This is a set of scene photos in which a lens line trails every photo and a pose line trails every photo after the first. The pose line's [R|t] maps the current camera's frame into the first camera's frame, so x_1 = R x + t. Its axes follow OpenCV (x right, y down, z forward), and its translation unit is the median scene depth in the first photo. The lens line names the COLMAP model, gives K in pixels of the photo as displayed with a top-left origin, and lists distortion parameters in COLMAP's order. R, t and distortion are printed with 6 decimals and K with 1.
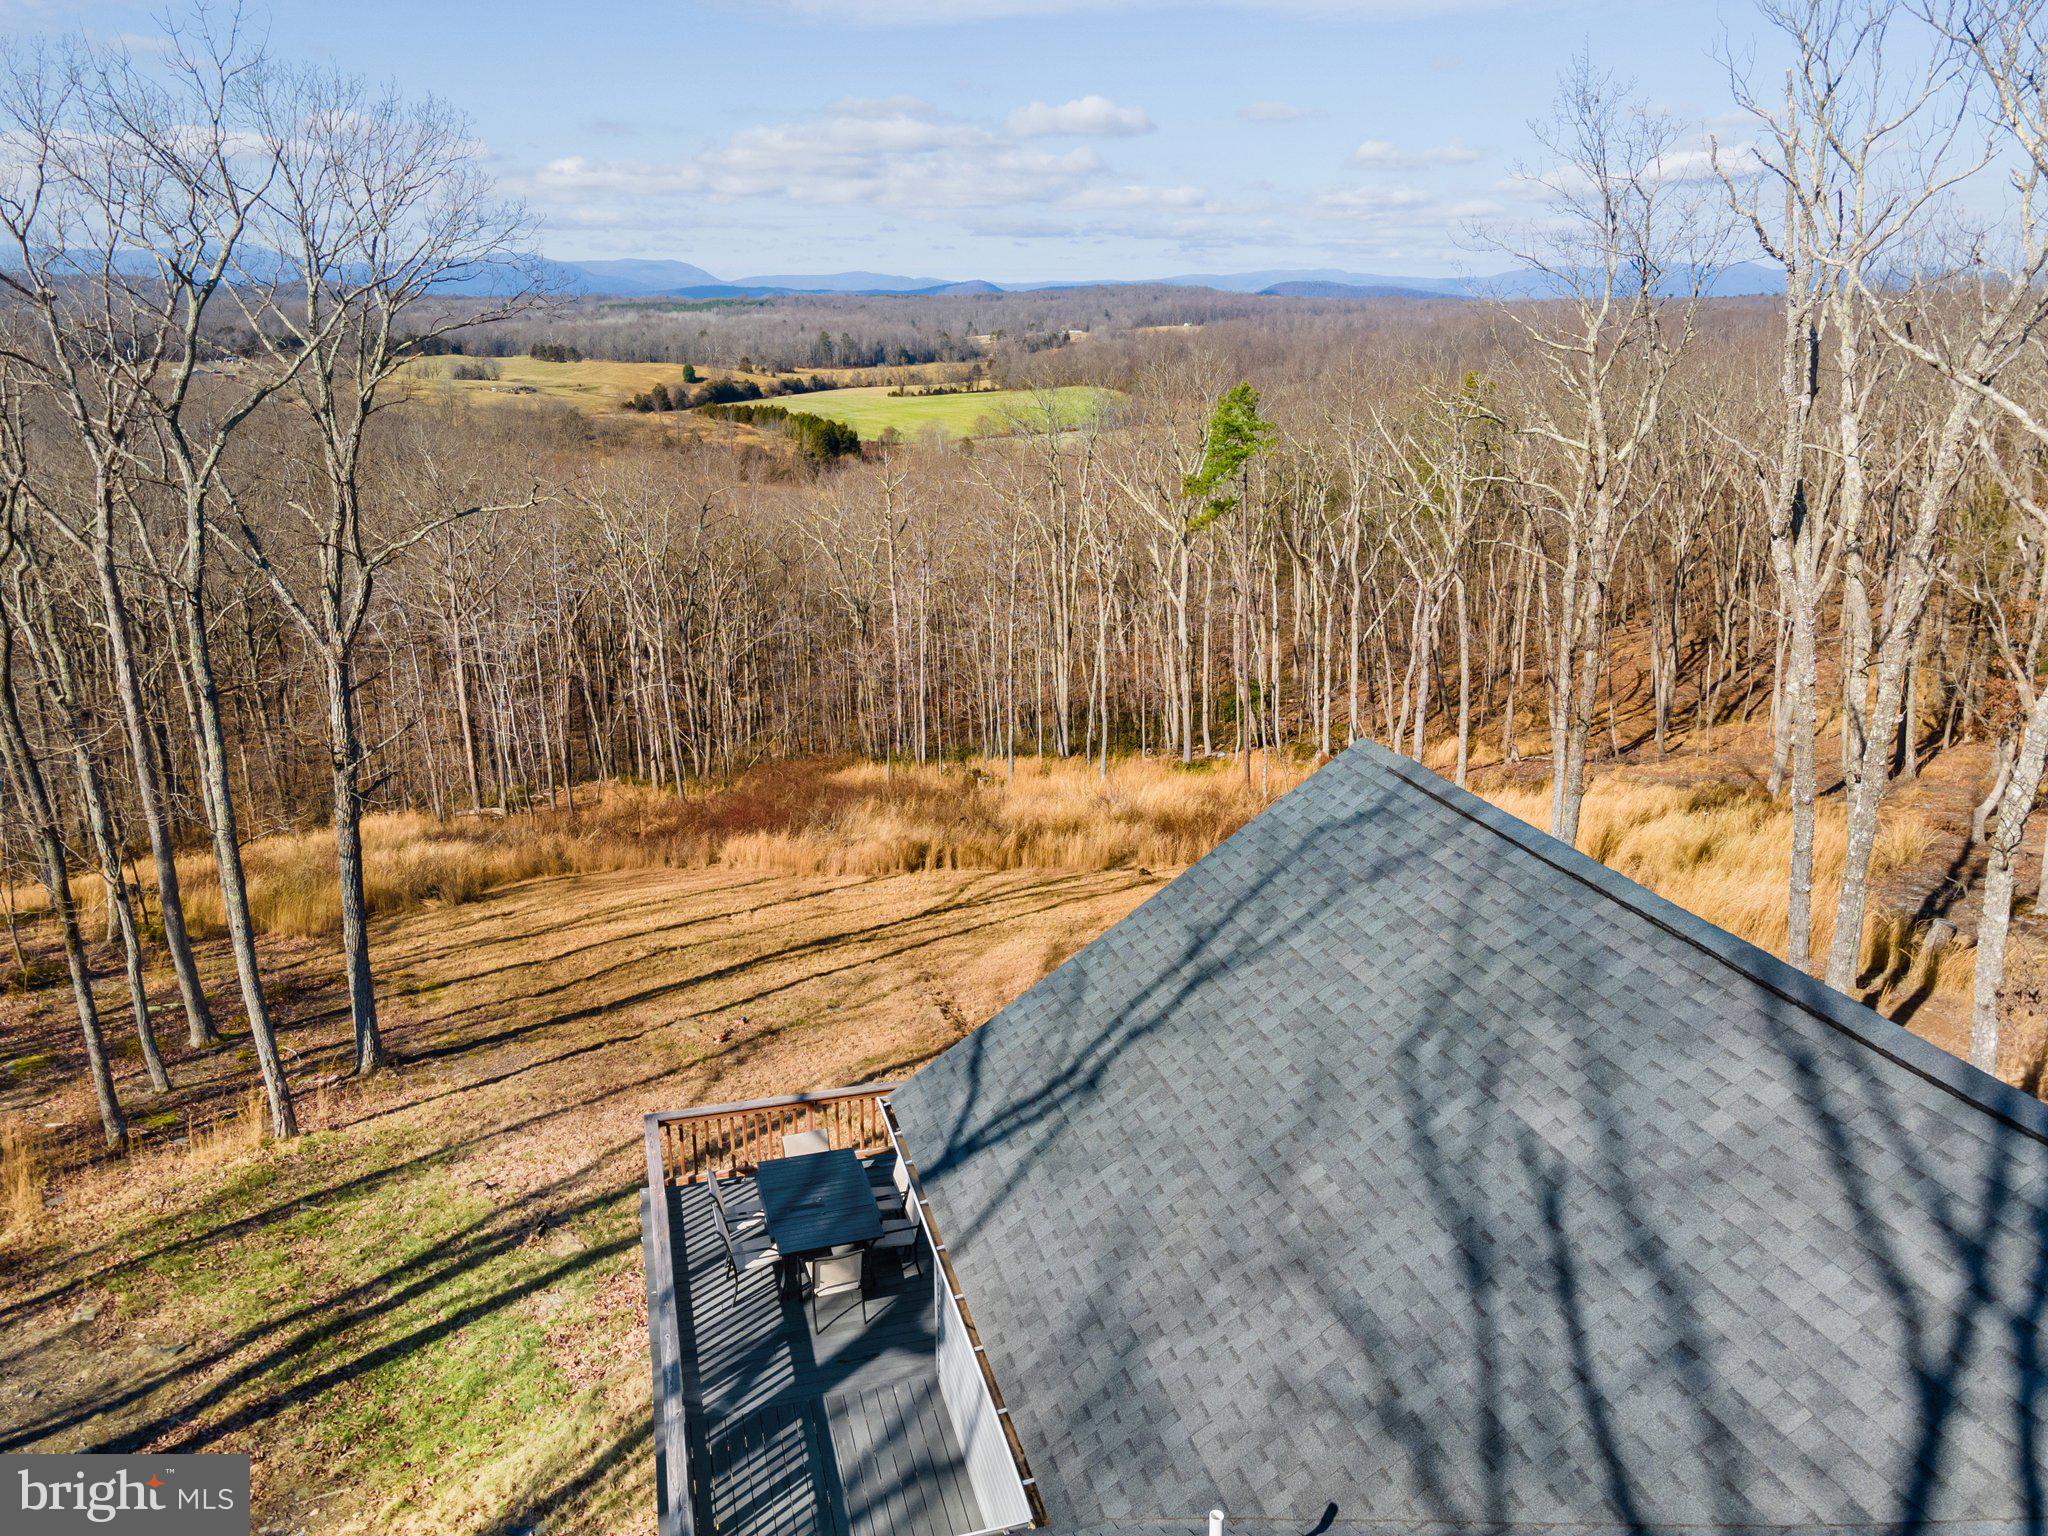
lens RADIAL K [[1487.9, 0, 1024.0], [0, 1487.9, 768.0], [0, 0, 1]] dist [0.014423, 0.056149]
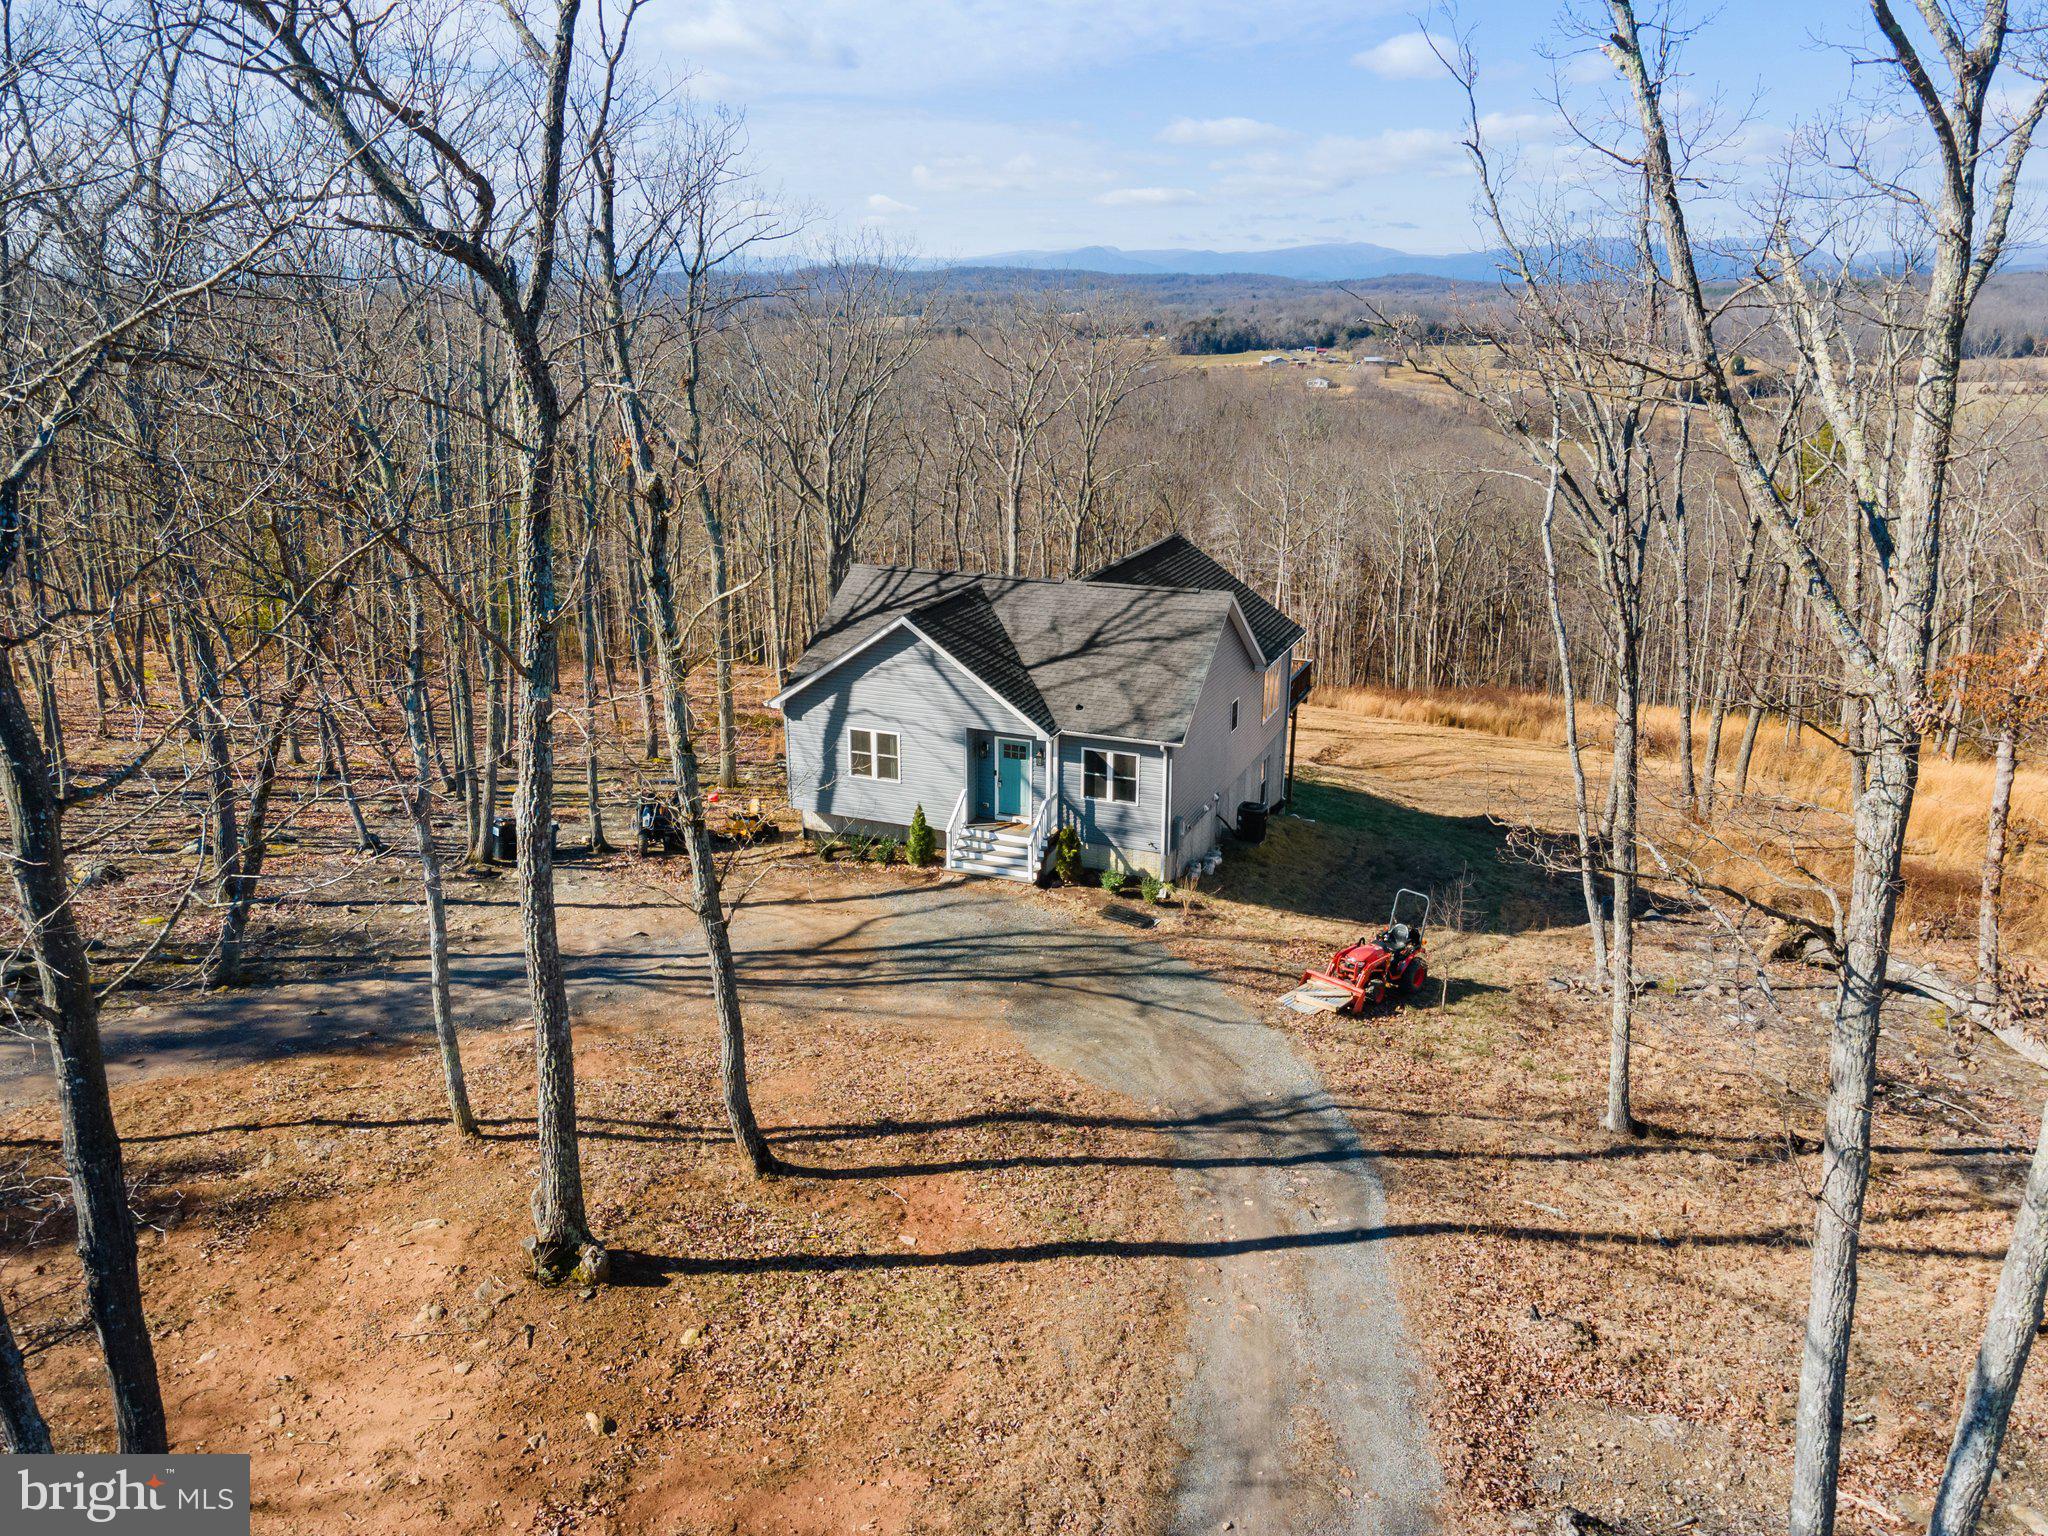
lens RADIAL K [[1487.9, 0, 1024.0], [0, 1487.9, 768.0], [0, 0, 1]] dist [0.014423, 0.056149]
pose [[0.788584, 0.184249, -0.586675, 0.572683], [-0.179142, 0.981508, 0.067455, 0.096559], [0.588254, 0.051904, 0.807008, -0.563472]]
